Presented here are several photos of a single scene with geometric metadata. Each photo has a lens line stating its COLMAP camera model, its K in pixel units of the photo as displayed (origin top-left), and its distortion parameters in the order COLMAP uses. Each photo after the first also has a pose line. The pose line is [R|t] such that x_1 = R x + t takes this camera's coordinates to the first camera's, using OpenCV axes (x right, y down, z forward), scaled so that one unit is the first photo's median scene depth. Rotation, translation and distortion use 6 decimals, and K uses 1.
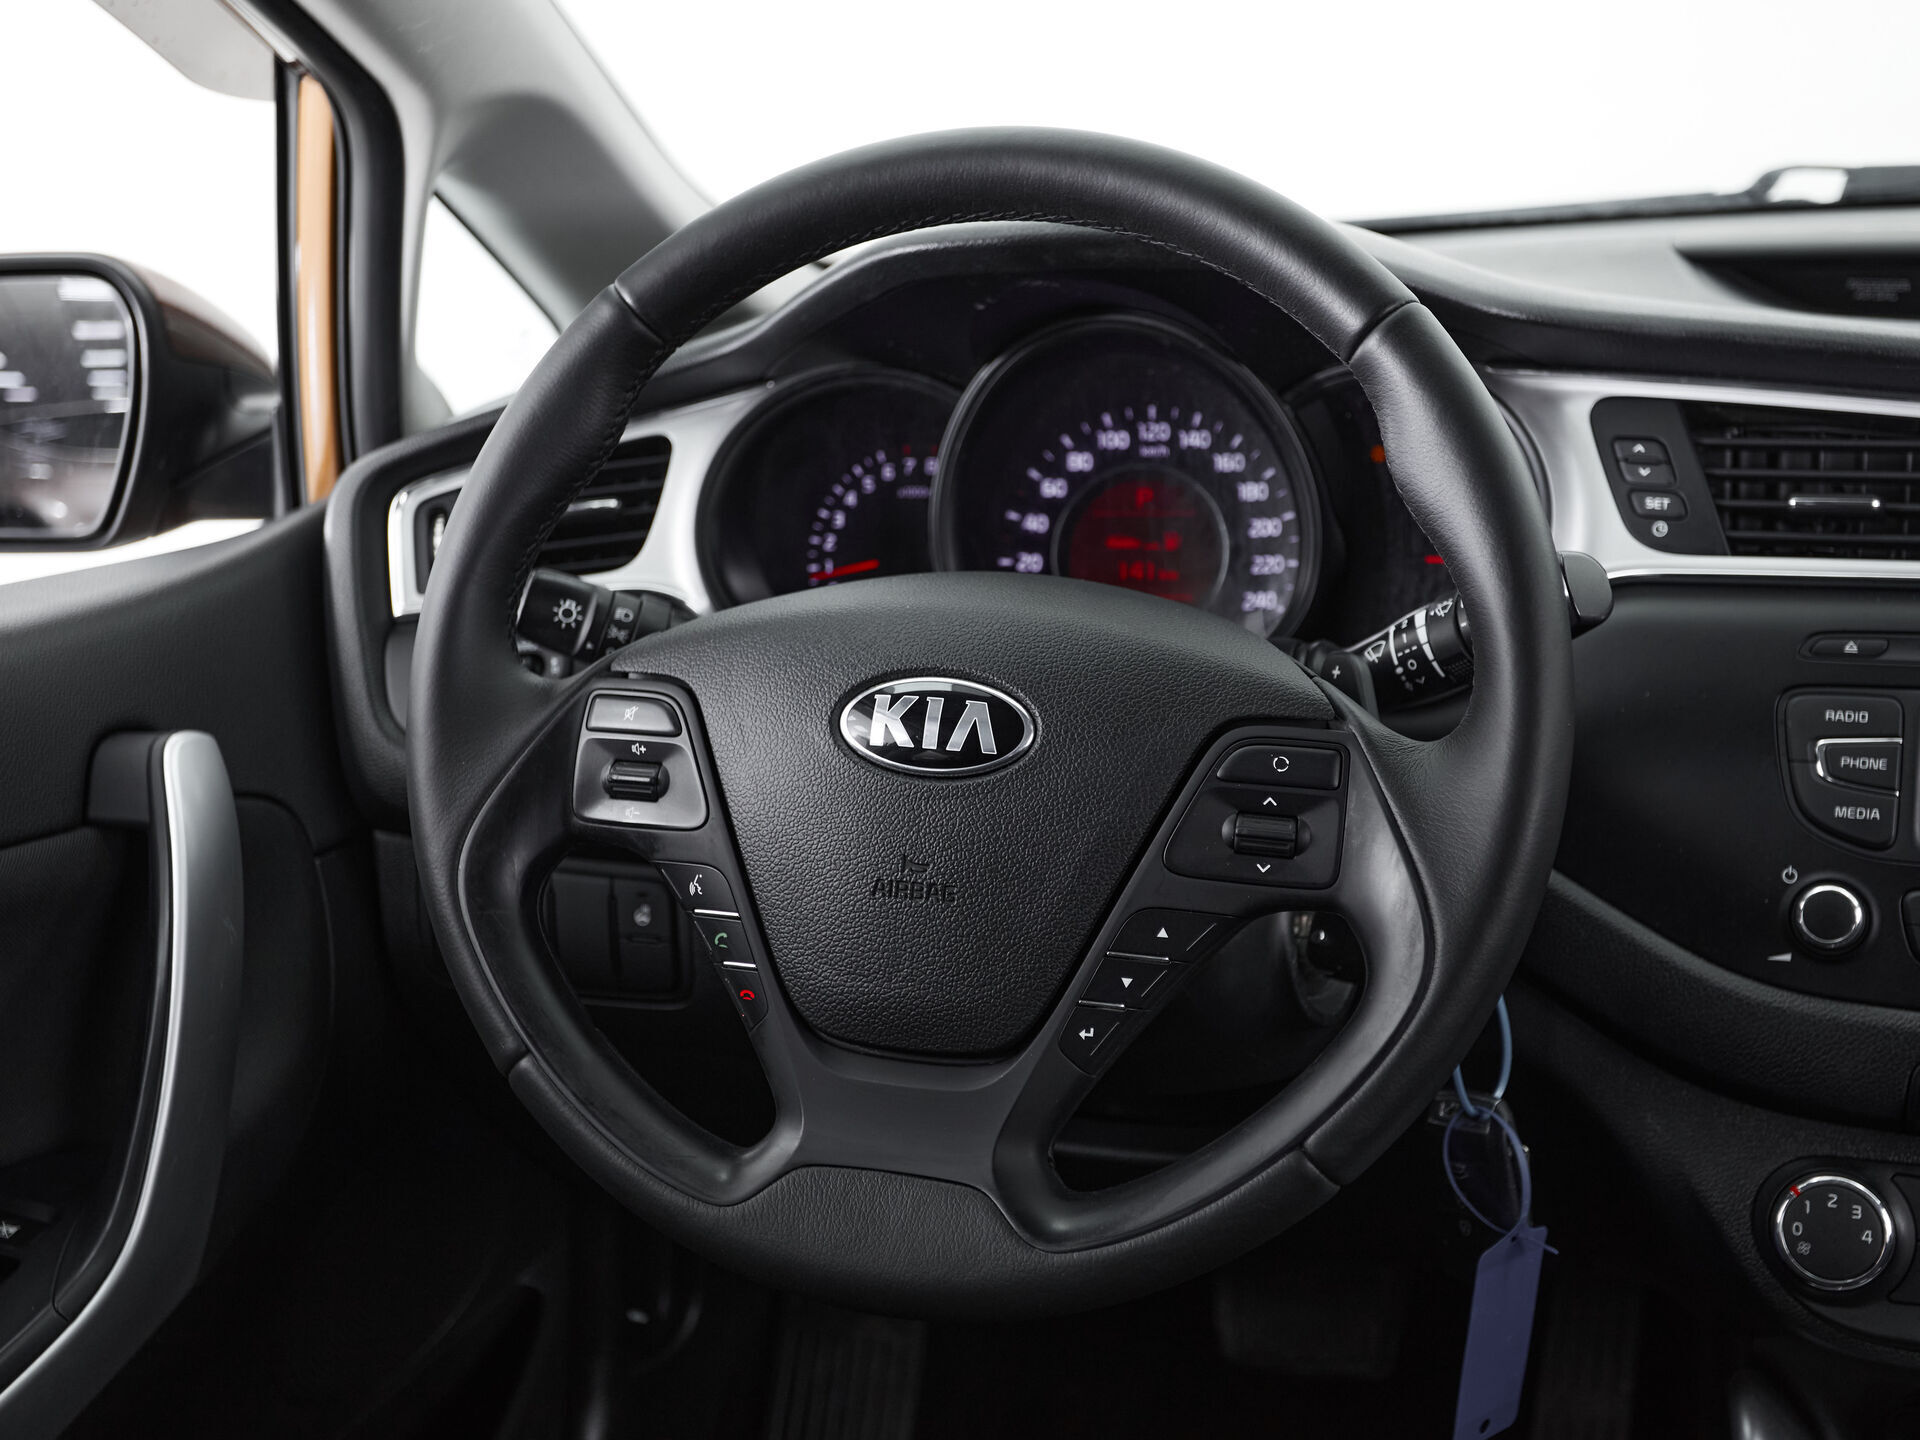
lens RADIAL K [[2395.5, 0, 959.5], [0, 2395.5, 720.1], [0, 0, 1]] dist [0.029380, 0.000000]
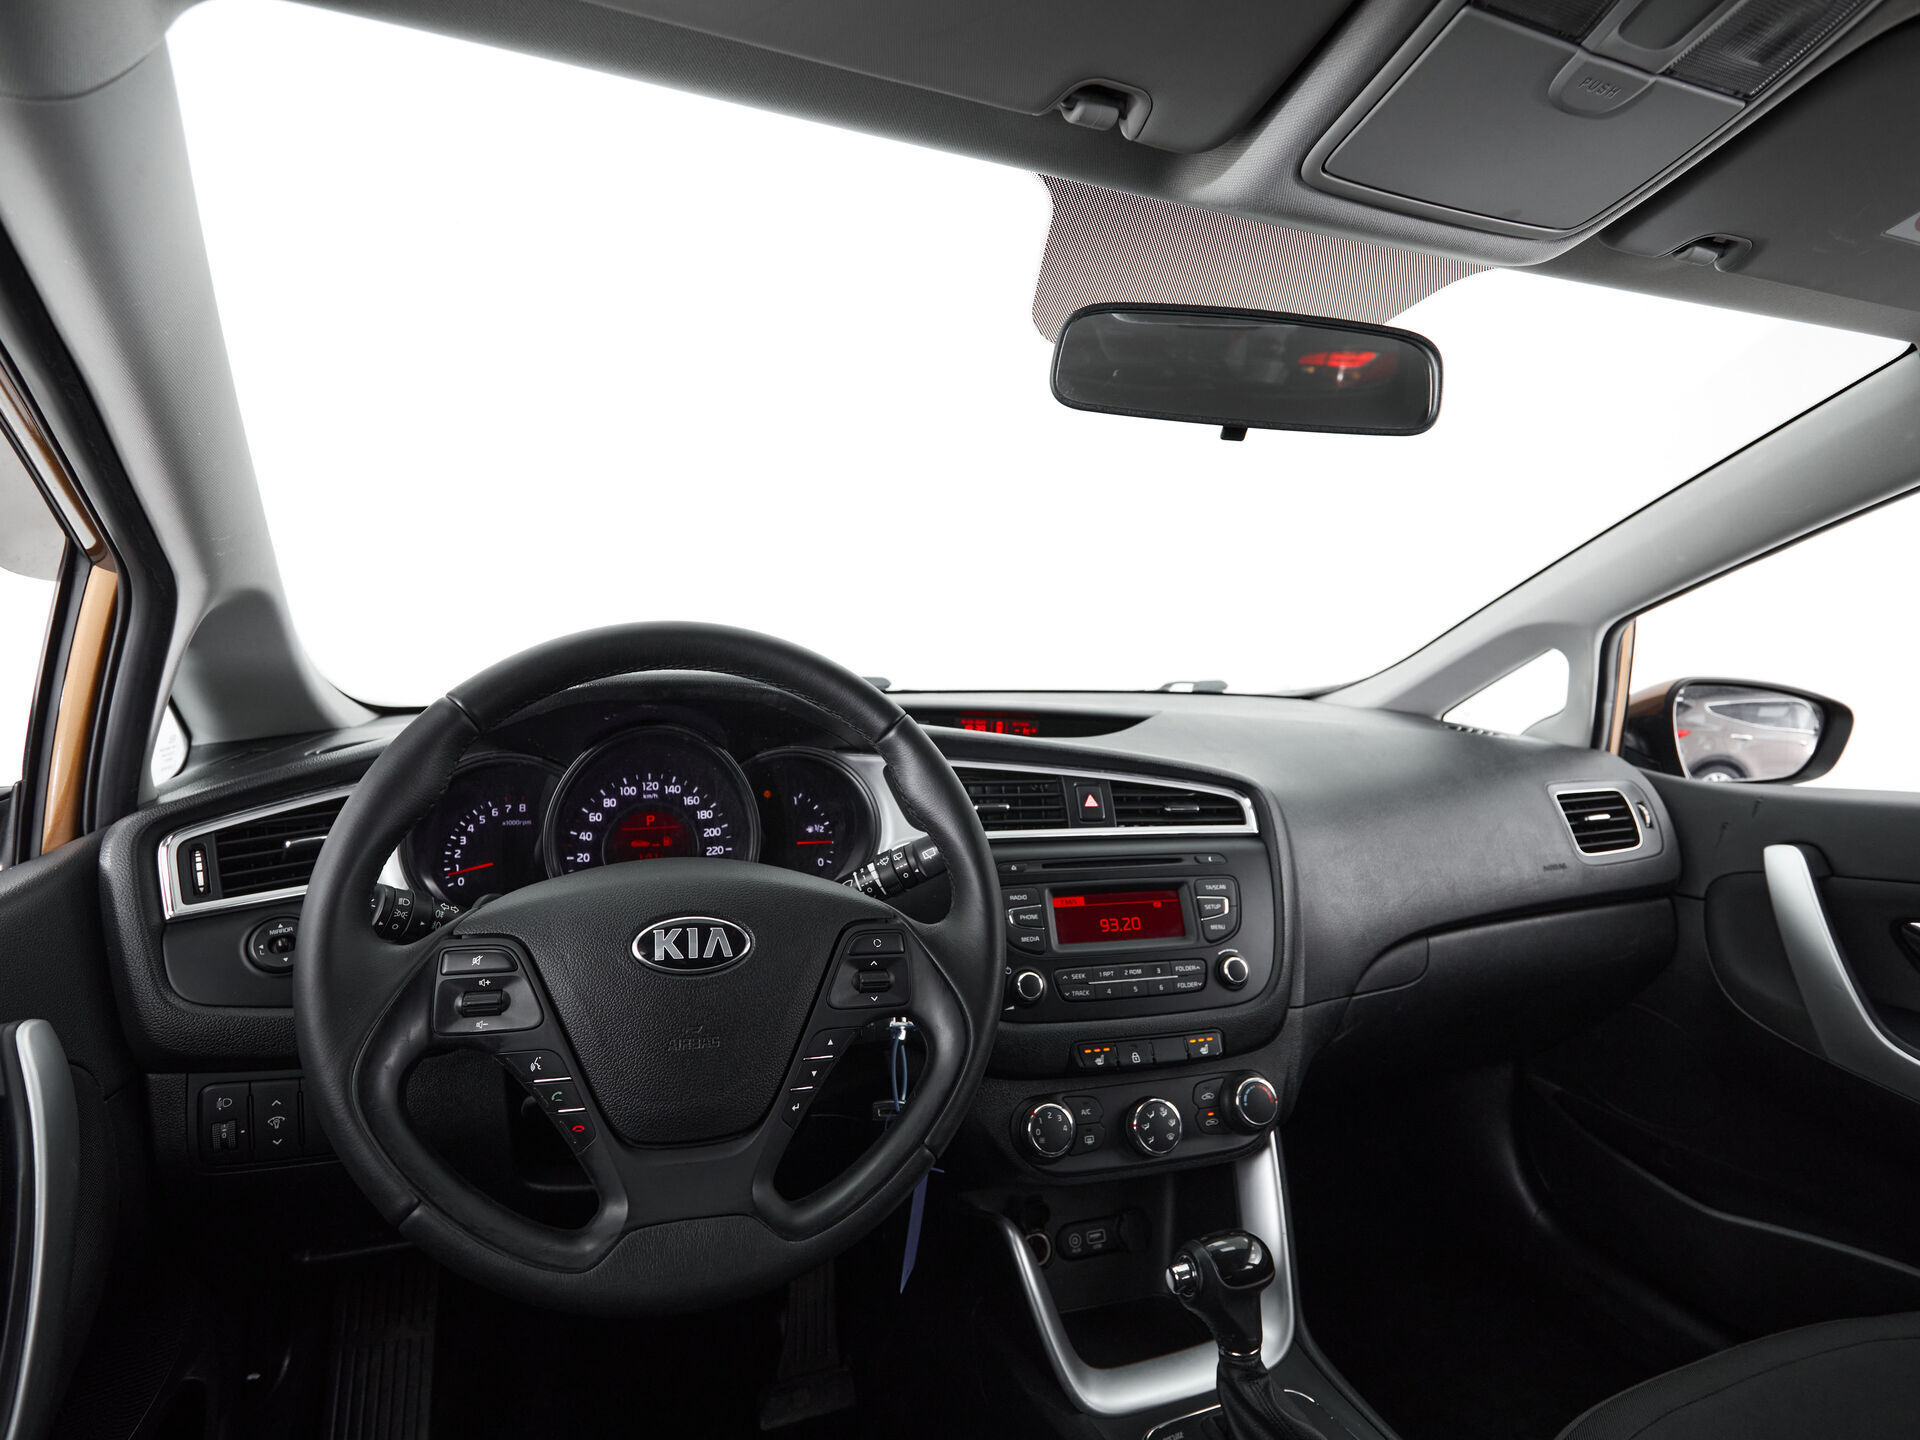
lens RADIAL K [[1015.3, 0, 978.9], [0, 1015.3, 718.6], [0, 0, 1]] dist [-0.005664, 0.000617]
pose [[0.789355, 0.019513, 0.613626, -0.265525], [0.101529, 0.981584, -0.161819, -0.016221], [-0.605483, 0.190034, 0.772837, 0.229463]]
